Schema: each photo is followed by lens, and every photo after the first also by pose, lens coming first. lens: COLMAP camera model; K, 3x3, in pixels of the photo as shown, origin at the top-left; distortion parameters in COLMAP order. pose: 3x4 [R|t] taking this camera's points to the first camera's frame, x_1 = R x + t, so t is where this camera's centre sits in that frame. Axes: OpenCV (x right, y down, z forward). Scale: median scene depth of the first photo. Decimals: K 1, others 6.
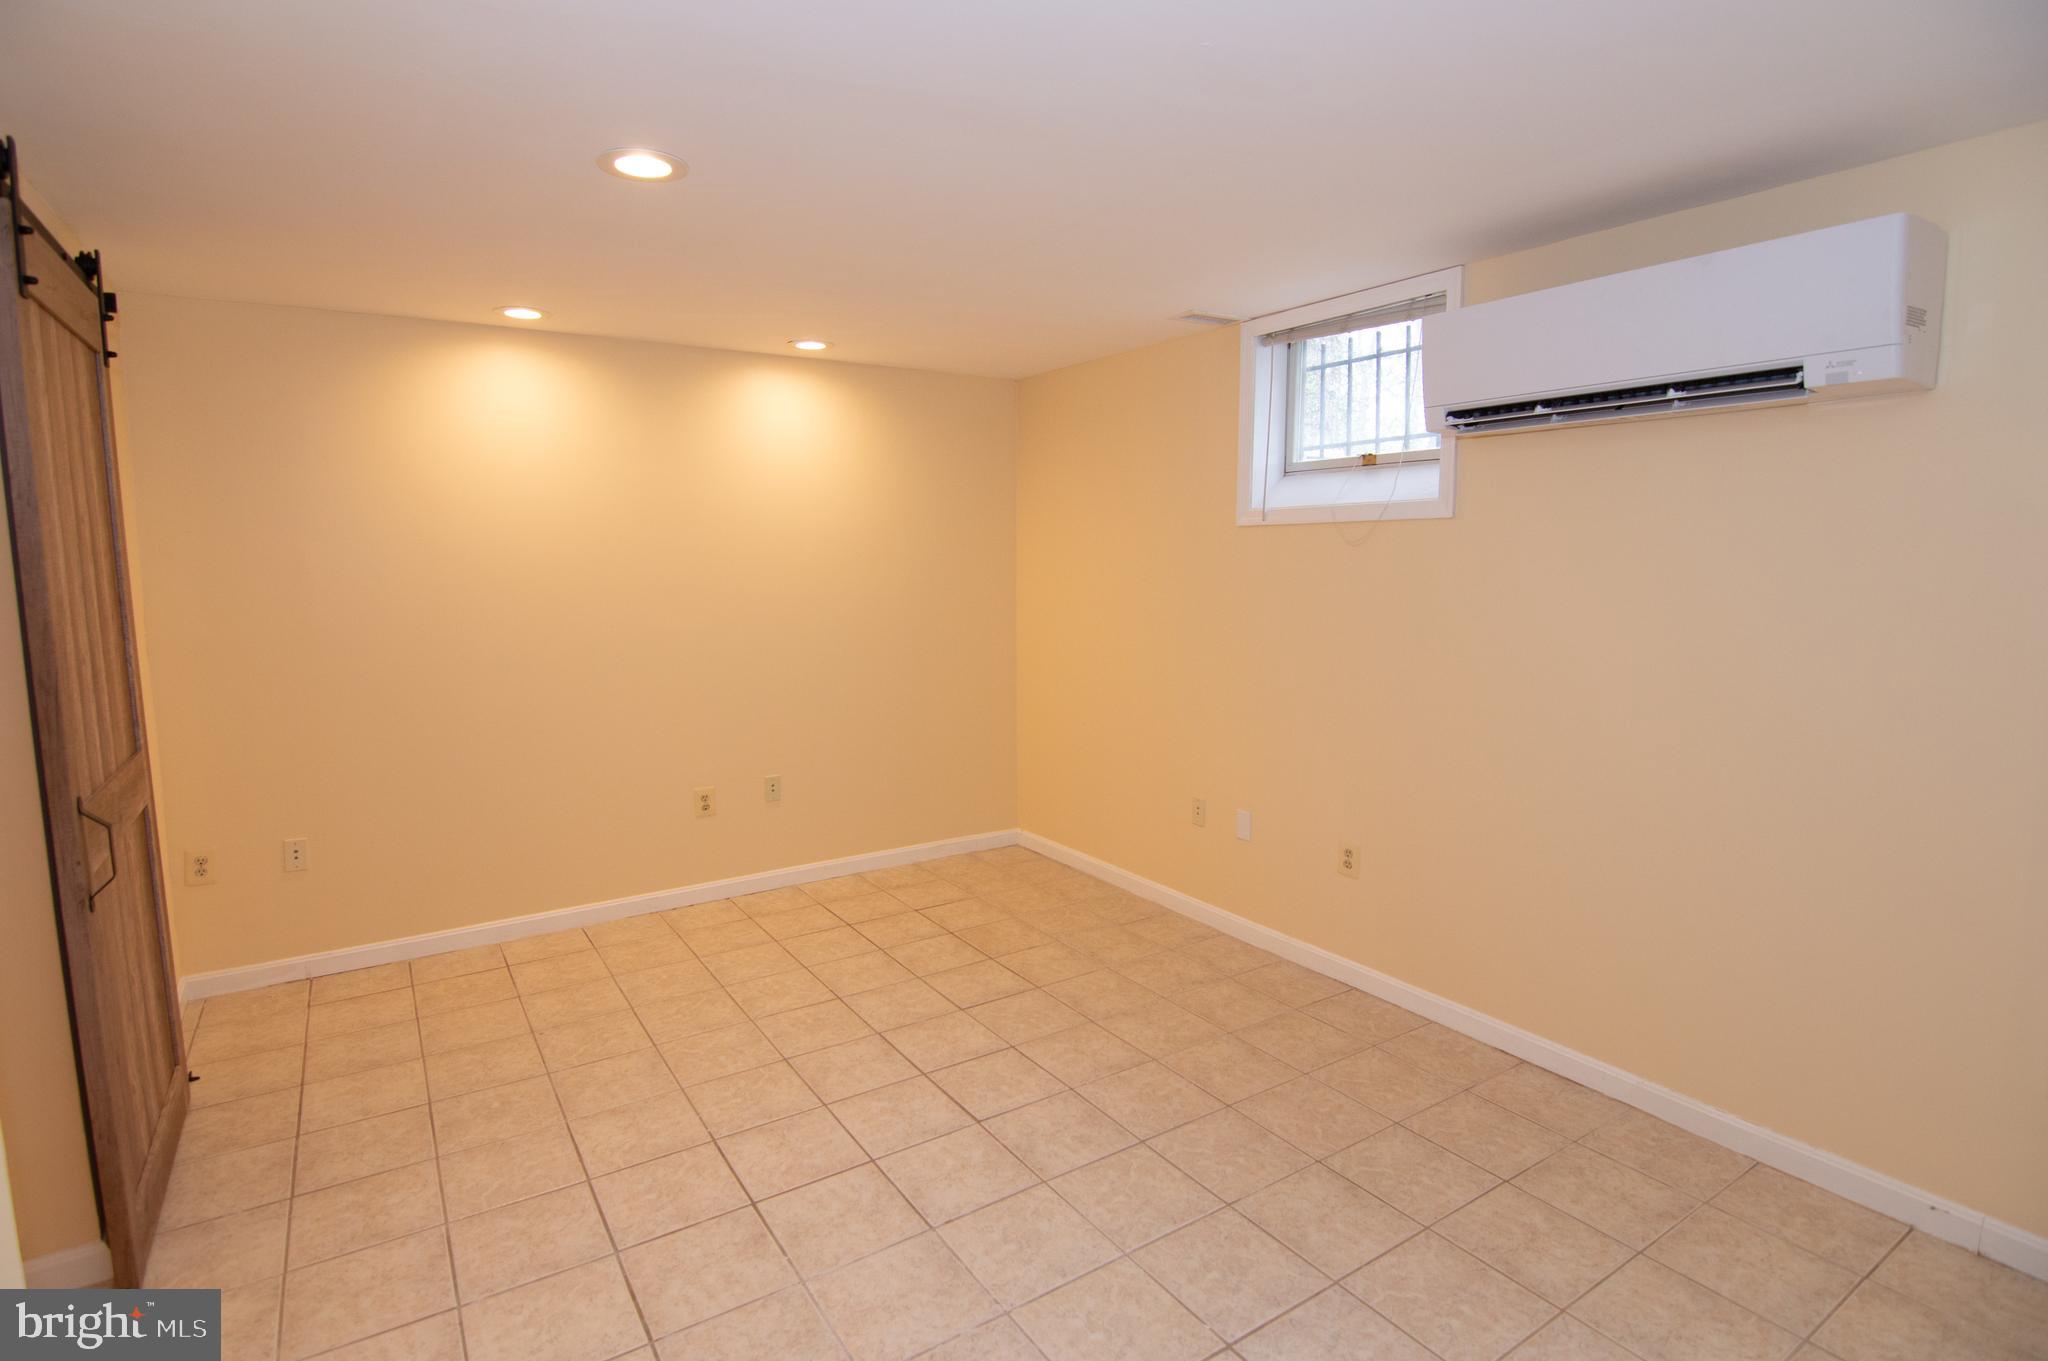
lens RADIAL K [[1019.7, 0, 982.0], [0, 1019.7, 670.3], [0, 0, 1]] dist [-0.011157, -0.008115]
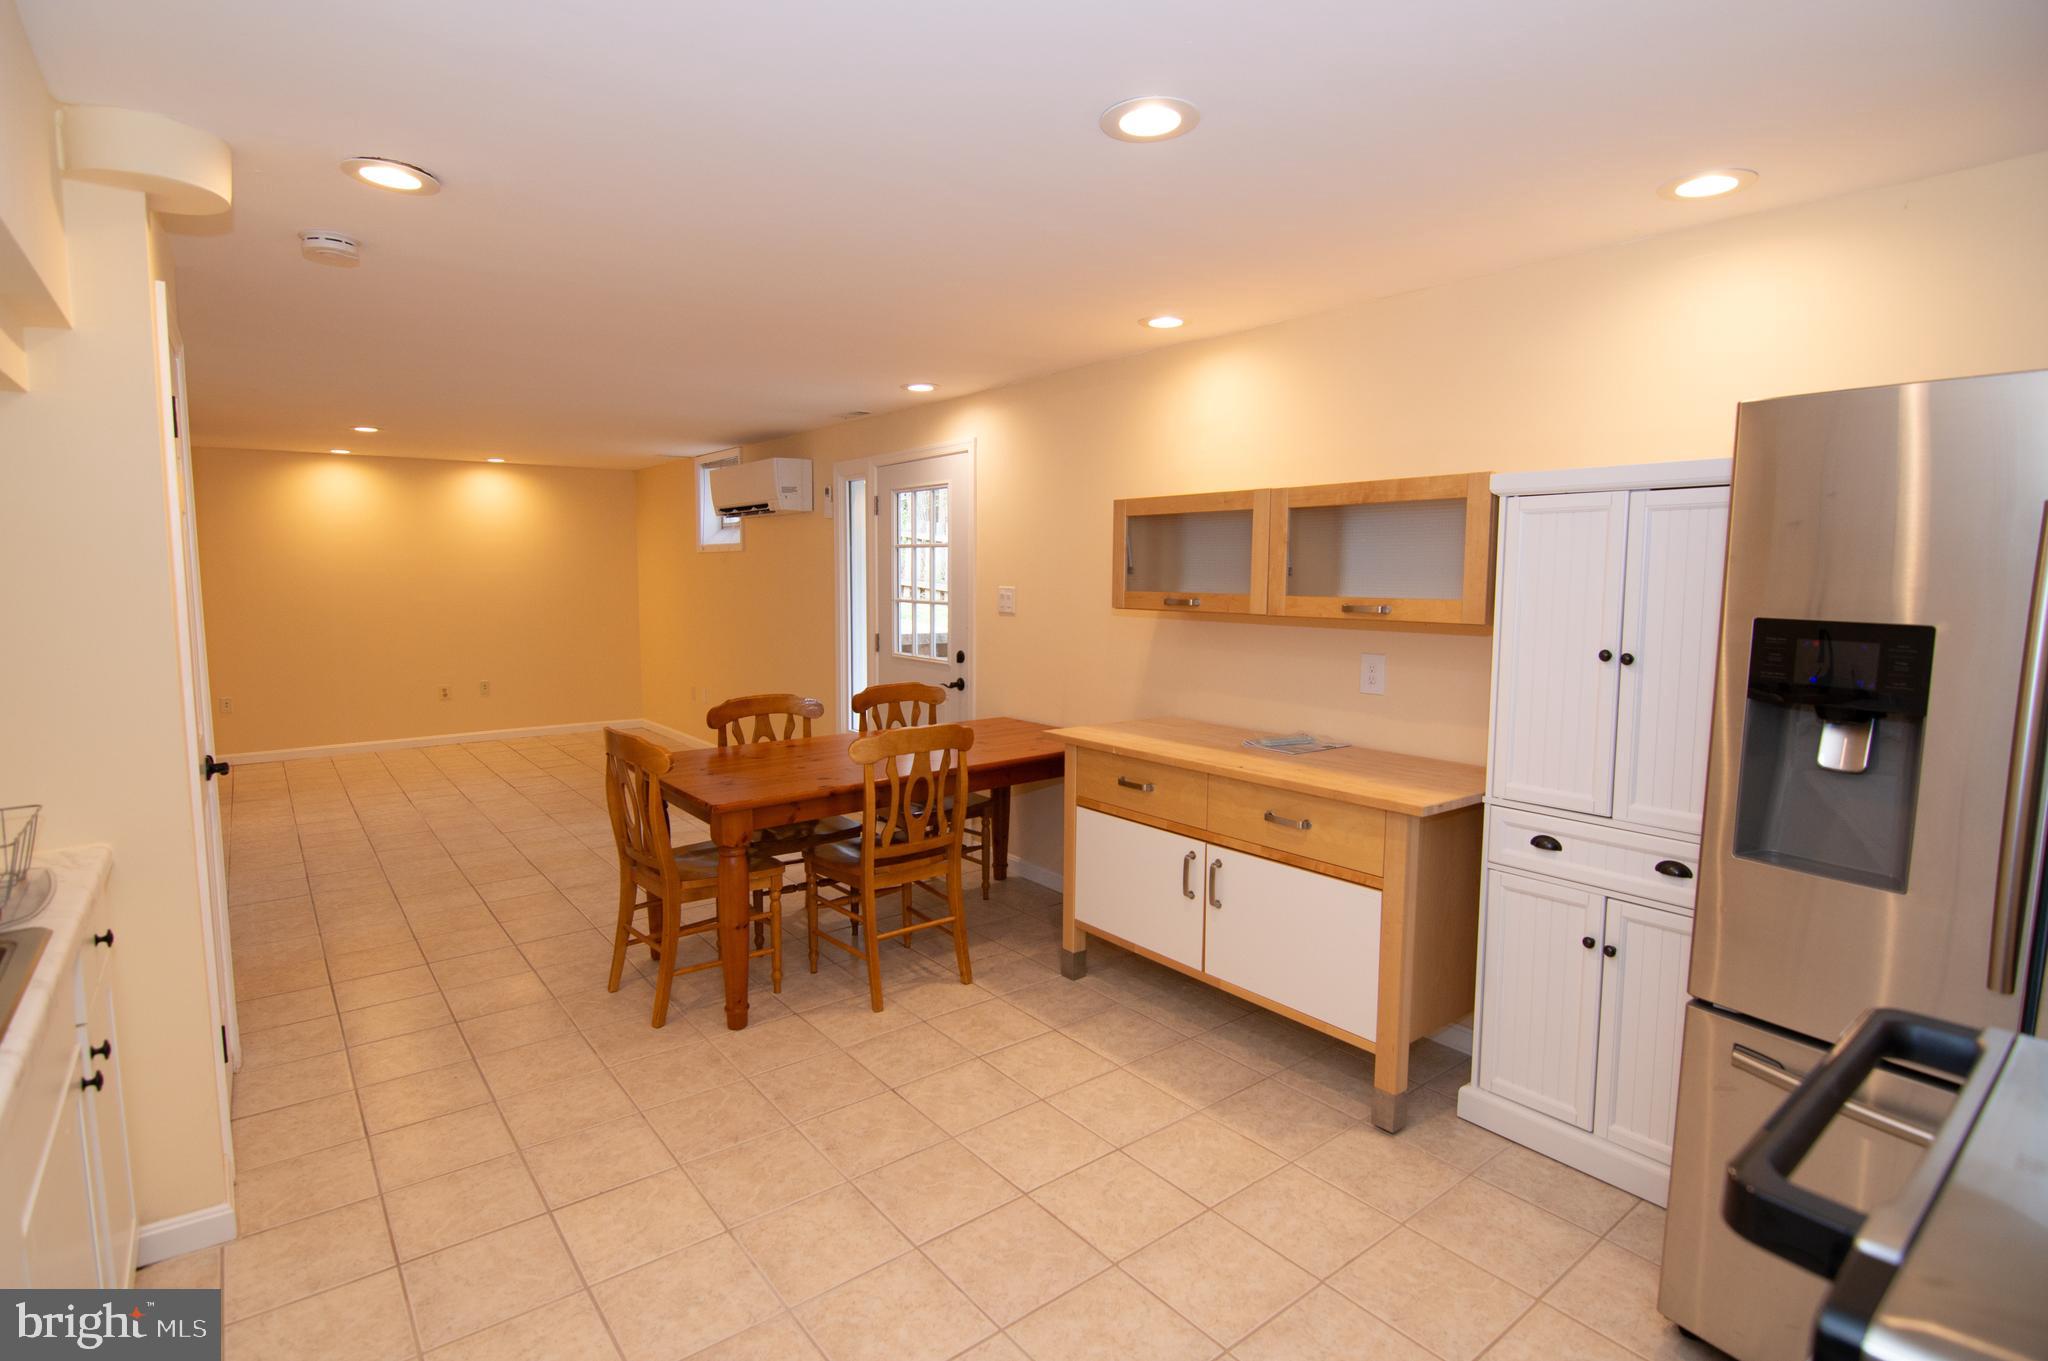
lens RADIAL K [[1019.7, 0, 1019.5], [0, 1019.7, 671.7], [0, 0, 1]] dist [-0.011157, -0.008115]
pose [[0.993023, -0.004051, 0.117848, 0.922325], [0.005364, 0.999927, -0.010827, 0.174373], [-0.117796, 0.011384, 0.992973, -1.568402]]
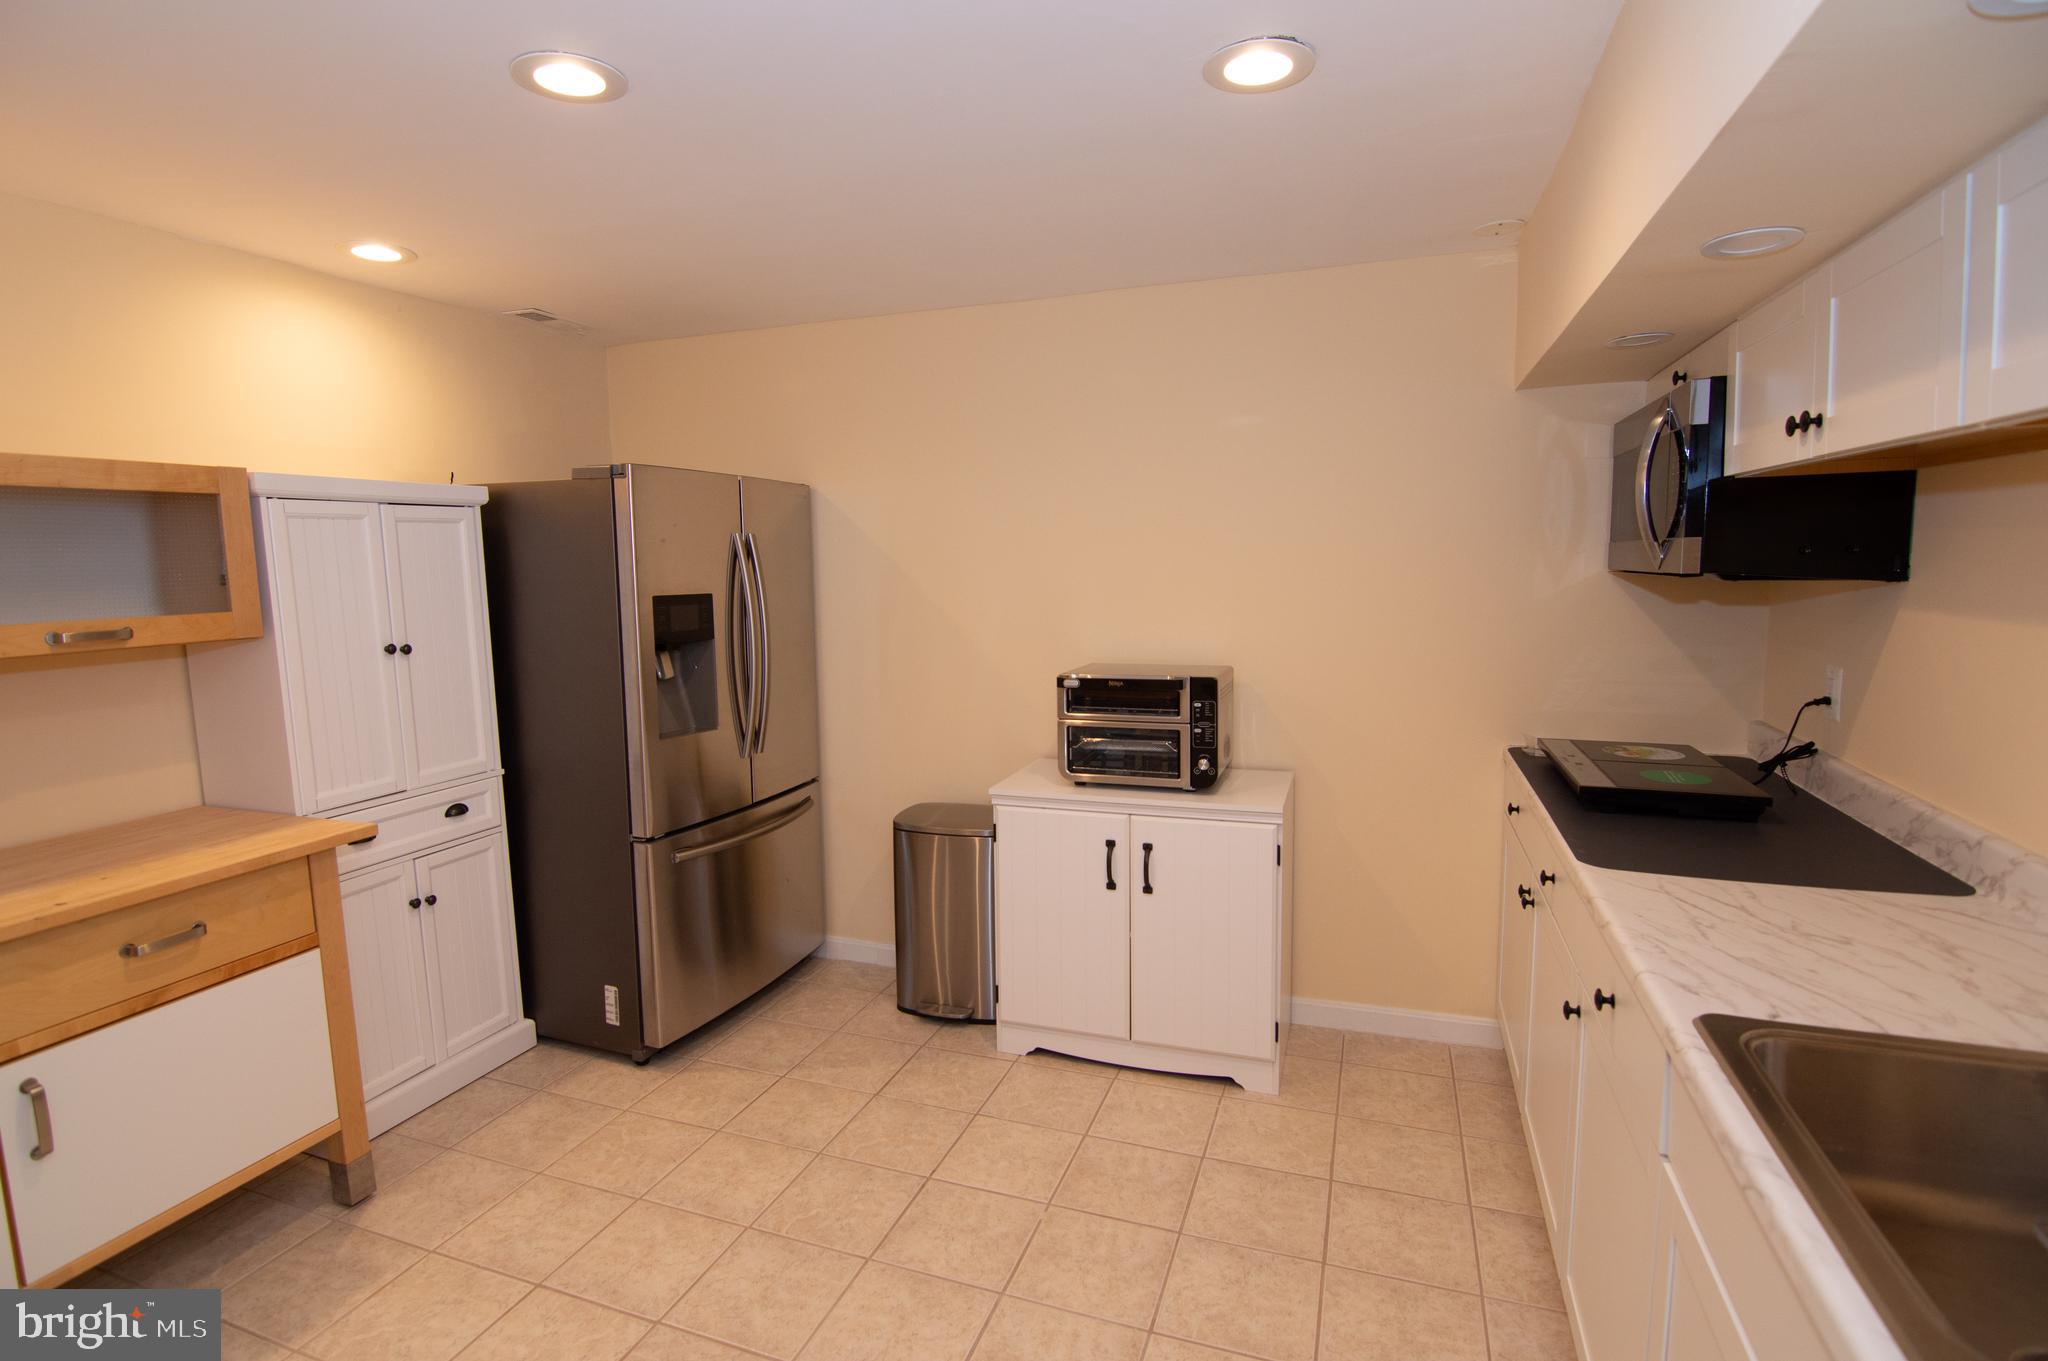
lens RADIAL K [[1019.7, 0, 992.3], [0, 1019.7, 677.8], [0, 0, 1]] dist [-0.011157, -0.008115]
pose [[-0.614599, -0.079831, 0.784790, 0.406064], [0.104268, 0.977916, 0.181133, 0.065561], [-0.781918, 0.193153, -0.592702, -0.641320]]
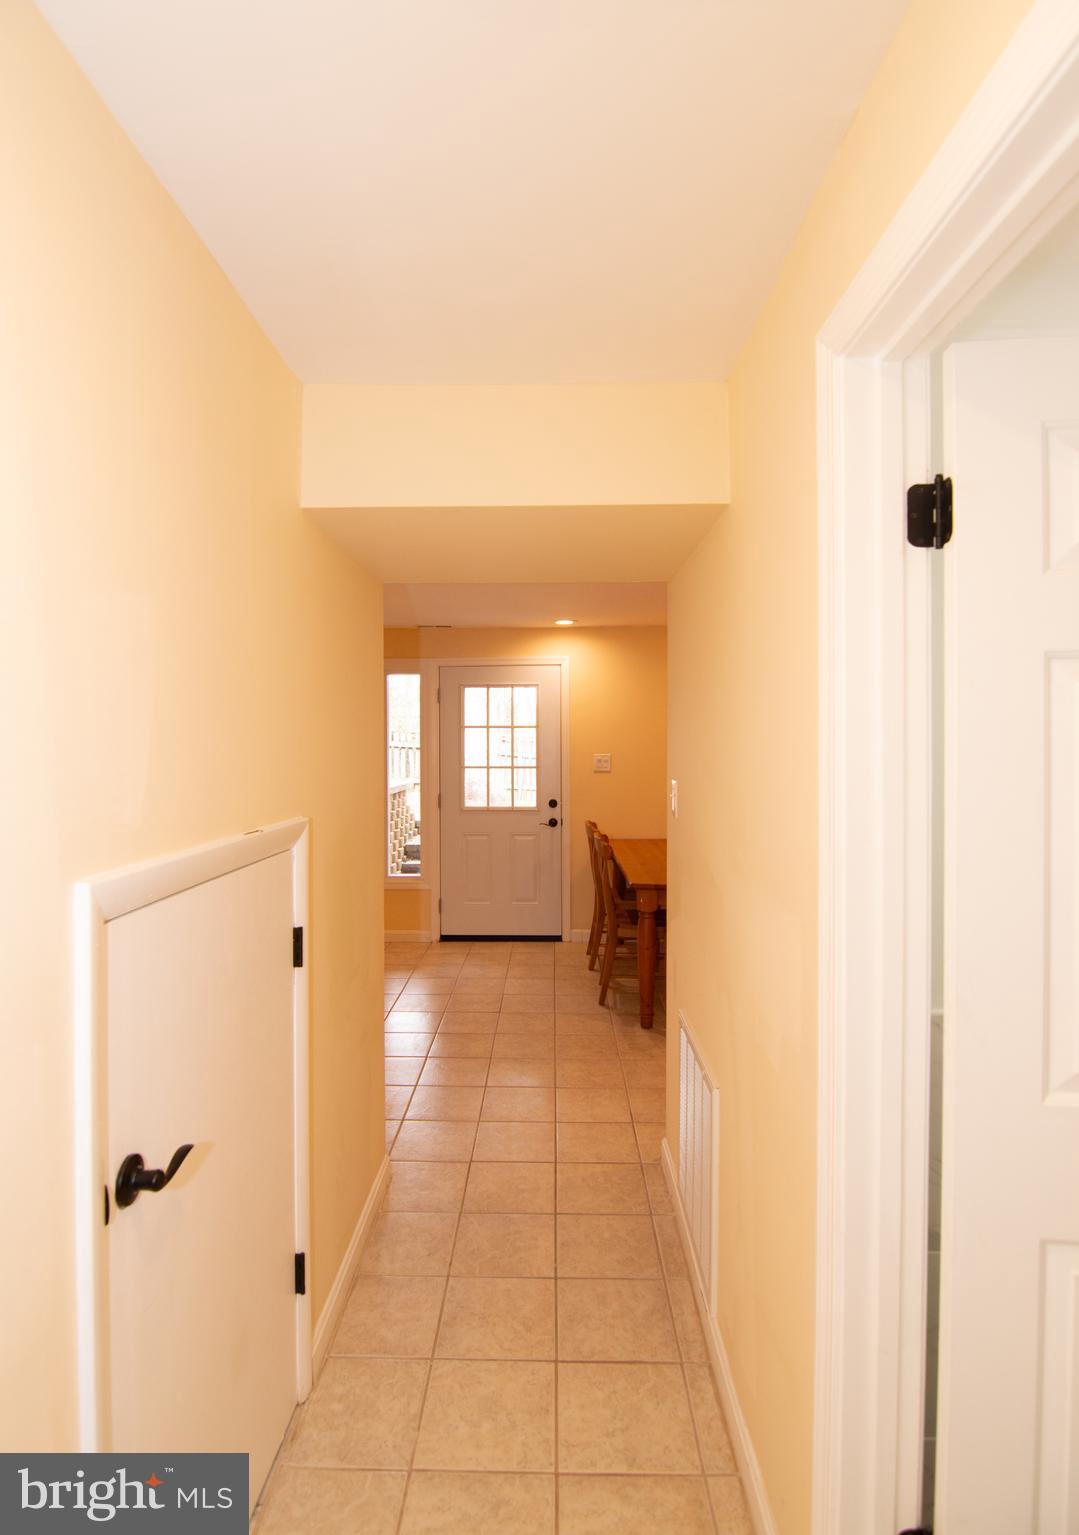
lens RADIAL K [[795.9, 0, 544.5], [0, 795.9, 753.2], [0, 0, 1]] dist [-0.011810, -0.002514]
pose [[0.551706, -0.003516, 0.834031, -0.743427], [0.095126, 0.993731, -0.058736, 0.116425], [-0.828596, 0.111743, 0.548582, -0.868261]]
